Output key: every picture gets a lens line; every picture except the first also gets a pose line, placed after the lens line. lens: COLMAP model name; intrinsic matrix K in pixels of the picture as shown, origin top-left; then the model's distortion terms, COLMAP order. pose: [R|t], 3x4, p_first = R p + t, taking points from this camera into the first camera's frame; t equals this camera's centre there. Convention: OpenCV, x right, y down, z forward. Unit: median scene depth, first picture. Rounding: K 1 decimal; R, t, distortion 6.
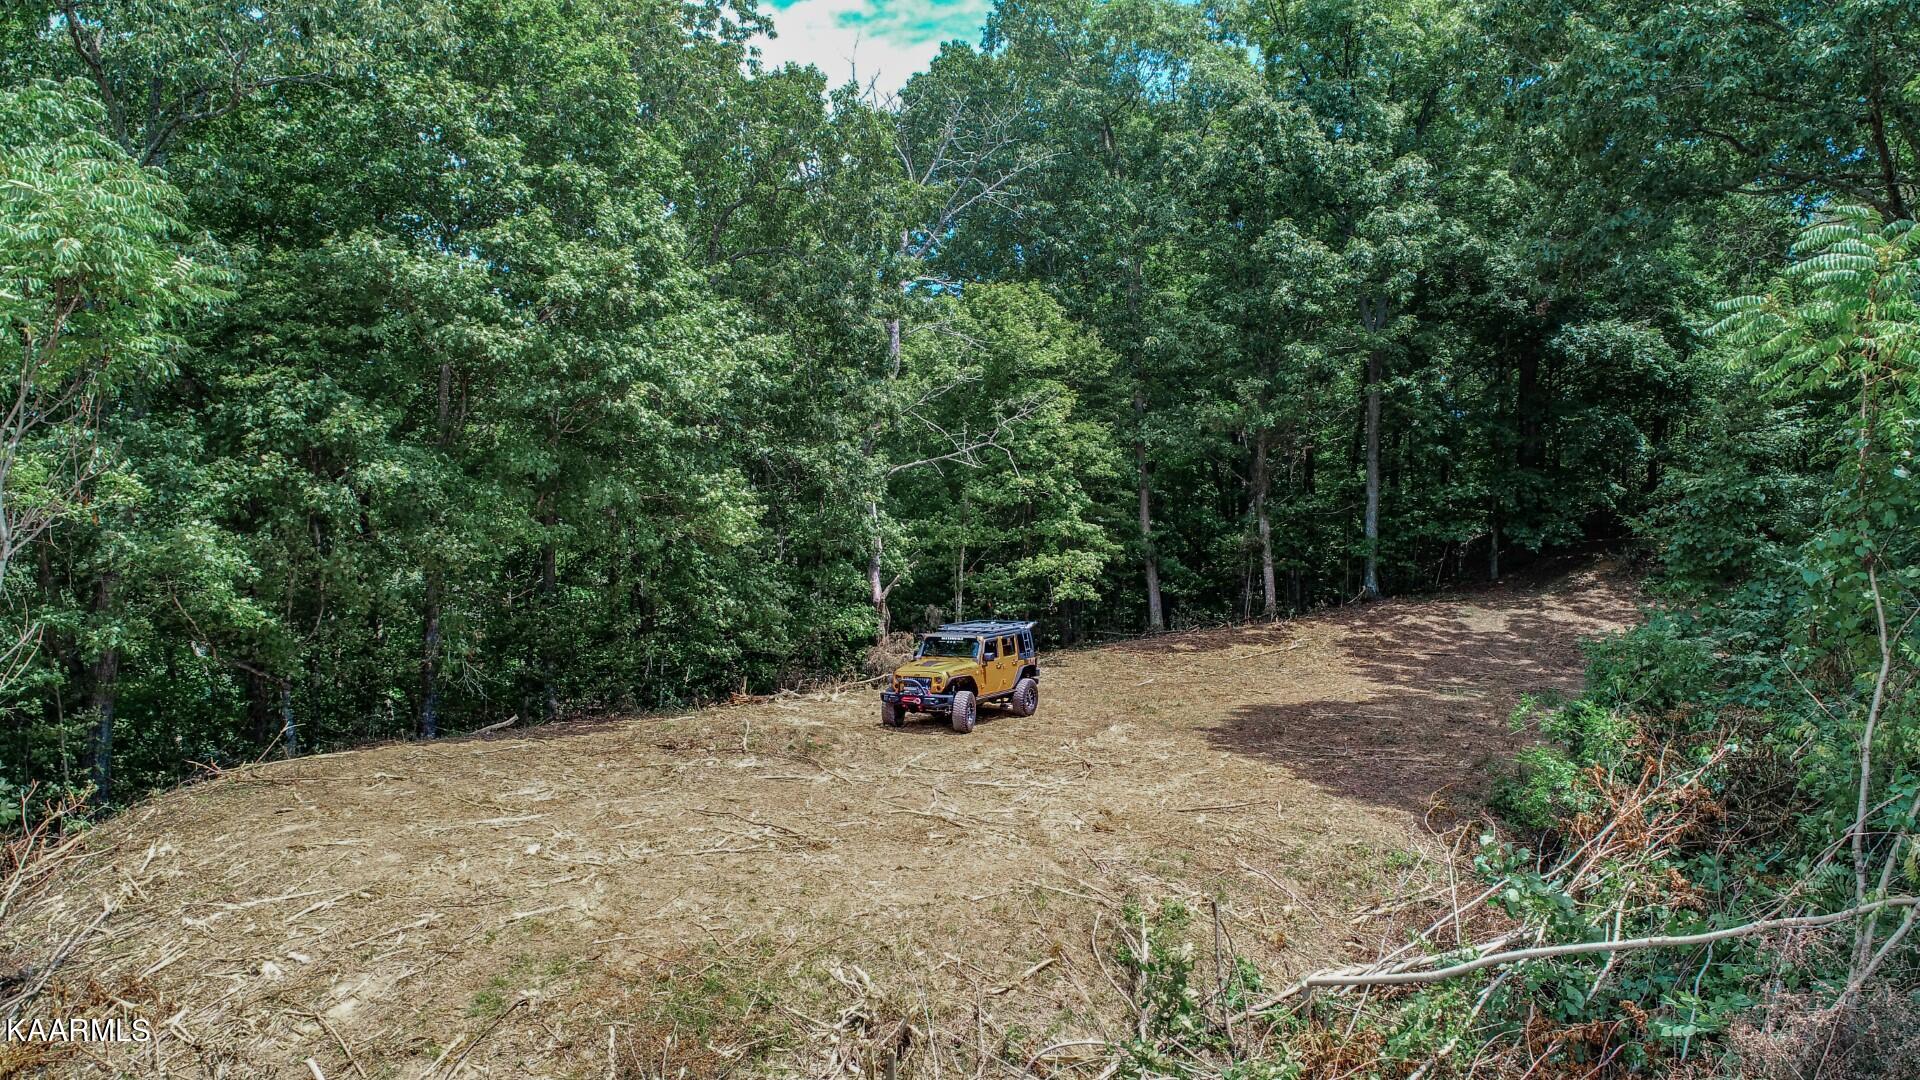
lens RADIAL K [[1286.0, 0, 960.0], [0, 1286.0, 540.0], [0, 0, 1]] dist [-0.000730, -0.000538]
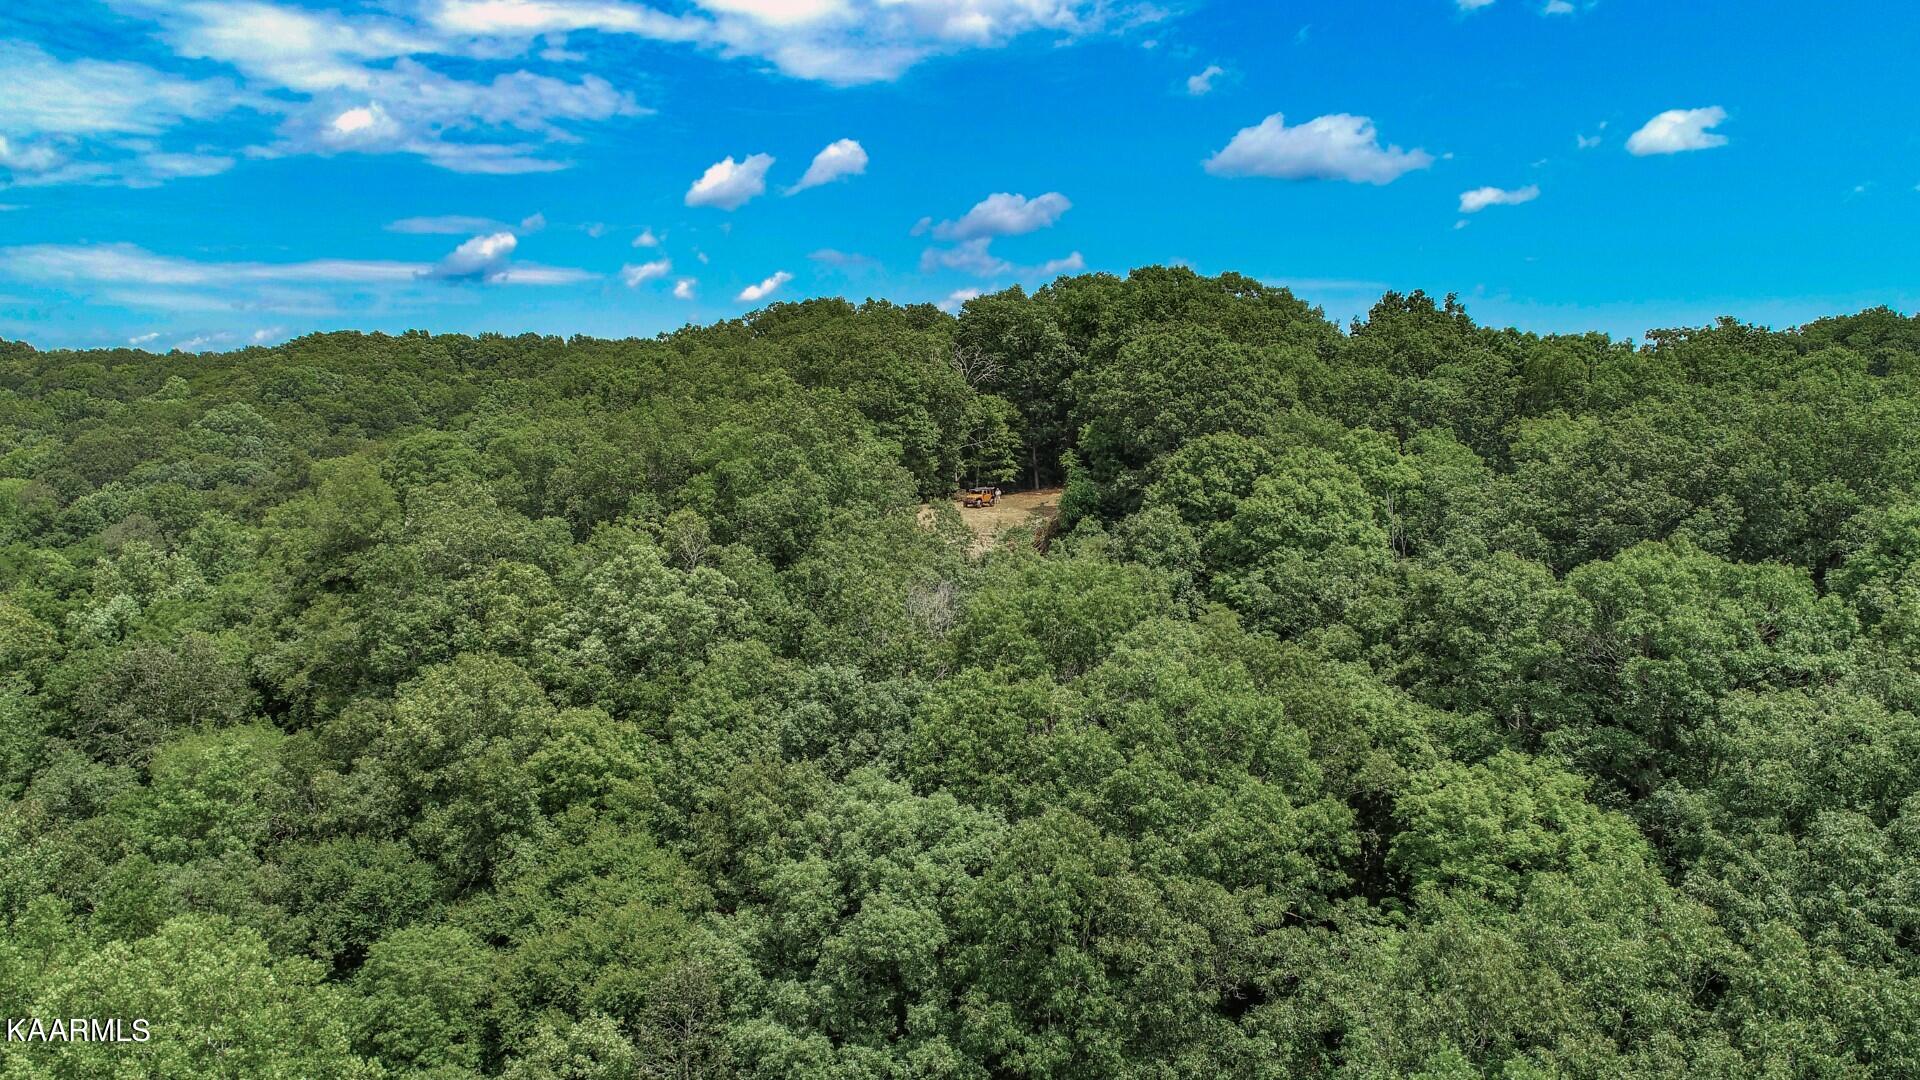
lens RADIAL K [[1286.0, 0, 960.0], [0, 1286.0, 540.0], [0, 0, 1]] dist [-0.000730, -0.000538]
pose [[0.999975, 0.005811, -0.004130, -0.036300], [-0.005418, 0.995973, 0.089490, -0.121131], [0.004633, -0.089466, 0.995979, -2.826251]]
